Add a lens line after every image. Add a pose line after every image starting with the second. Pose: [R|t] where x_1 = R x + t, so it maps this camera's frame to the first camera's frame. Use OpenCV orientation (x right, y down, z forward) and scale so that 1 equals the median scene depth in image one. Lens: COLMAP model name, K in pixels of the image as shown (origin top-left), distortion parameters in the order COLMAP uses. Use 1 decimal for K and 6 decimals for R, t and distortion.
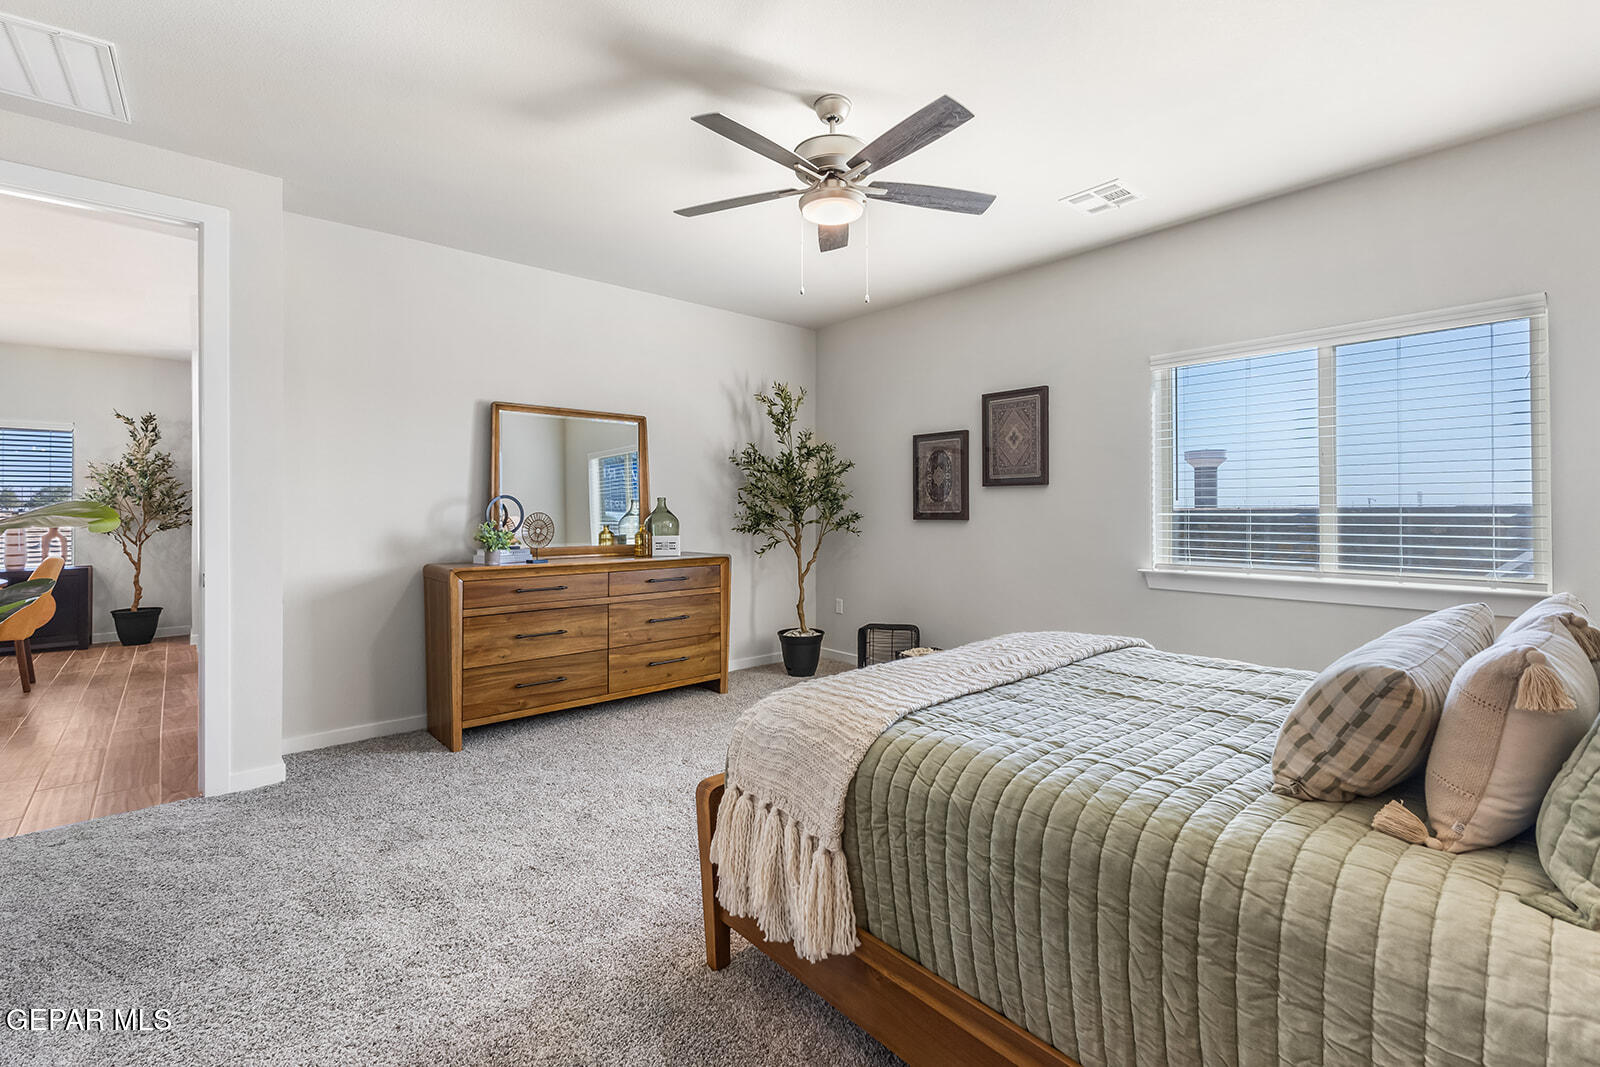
lens RADIAL K [[707.7, 0, 789.7], [0, 707.7, 524.3], [0, 0, 1]] dist [0.004316, 0.000105]
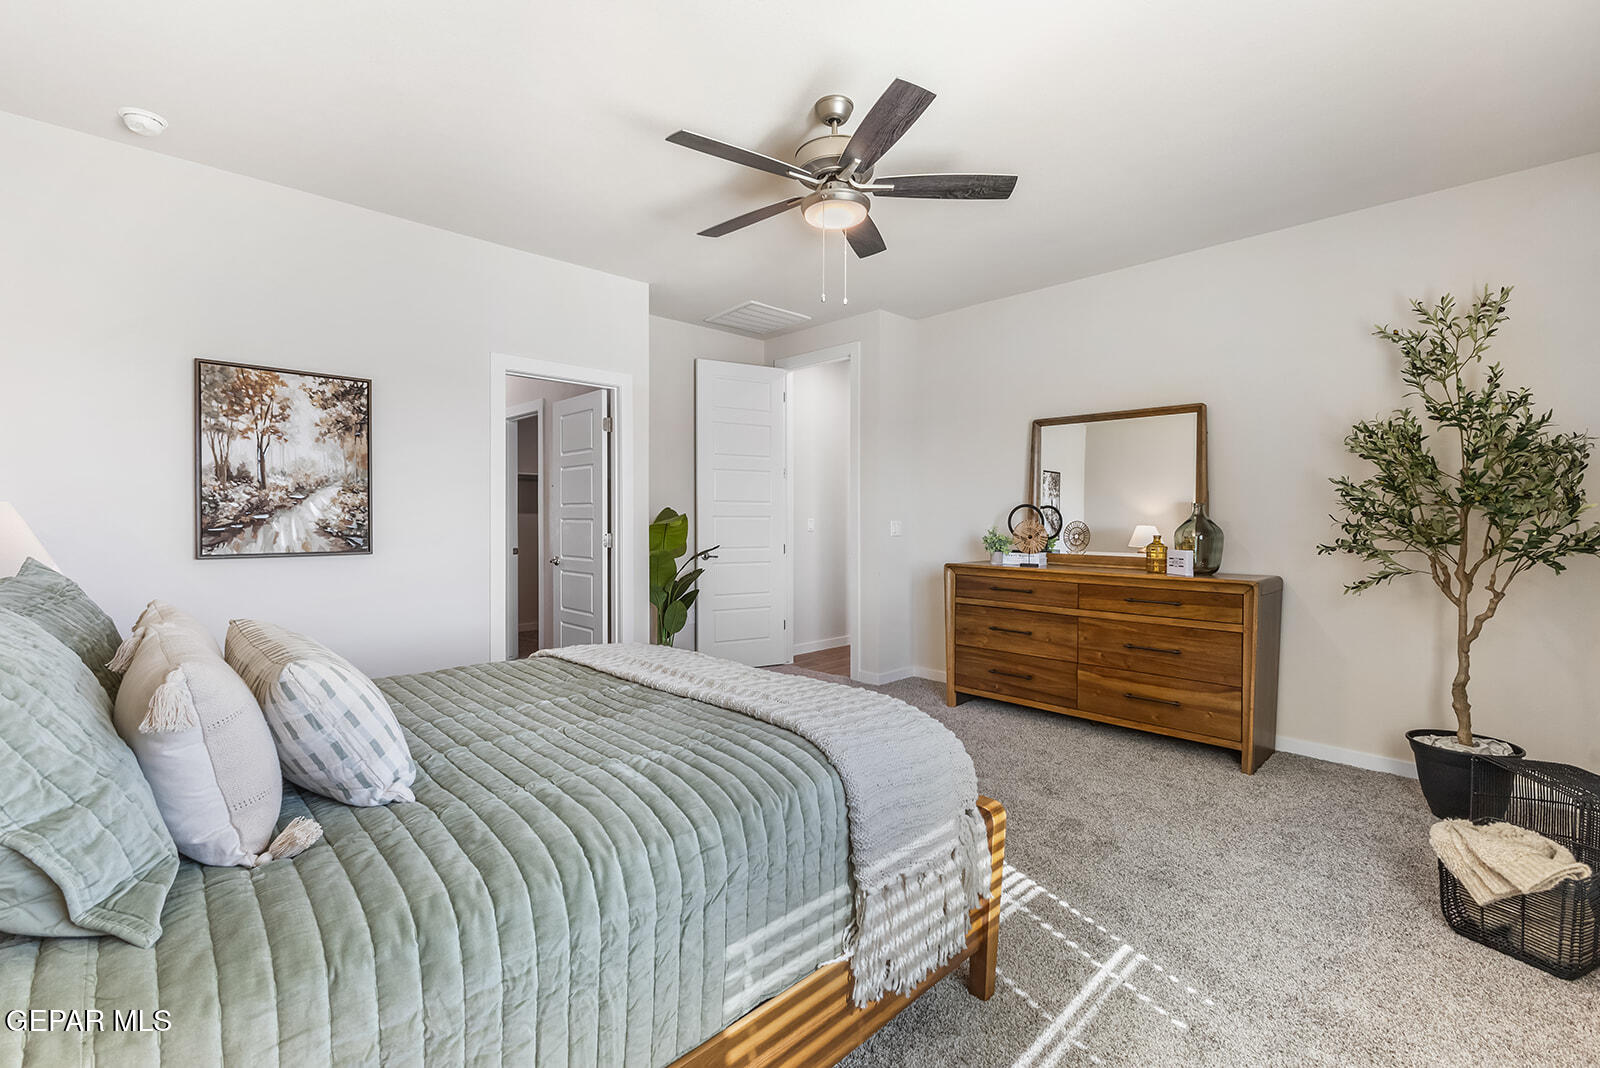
lens RADIAL K [[707.7, 0, 791.1], [0, 707.7, 526.6], [0, 0, 1]] dist [0.004316, 0.000105]
pose [[0.067216, 0.018638, -0.997564, 0.682811], [-0.019963, 0.999650, 0.017332, -0.018431], [0.997539, 0.018750, 0.067565, 0.546274]]
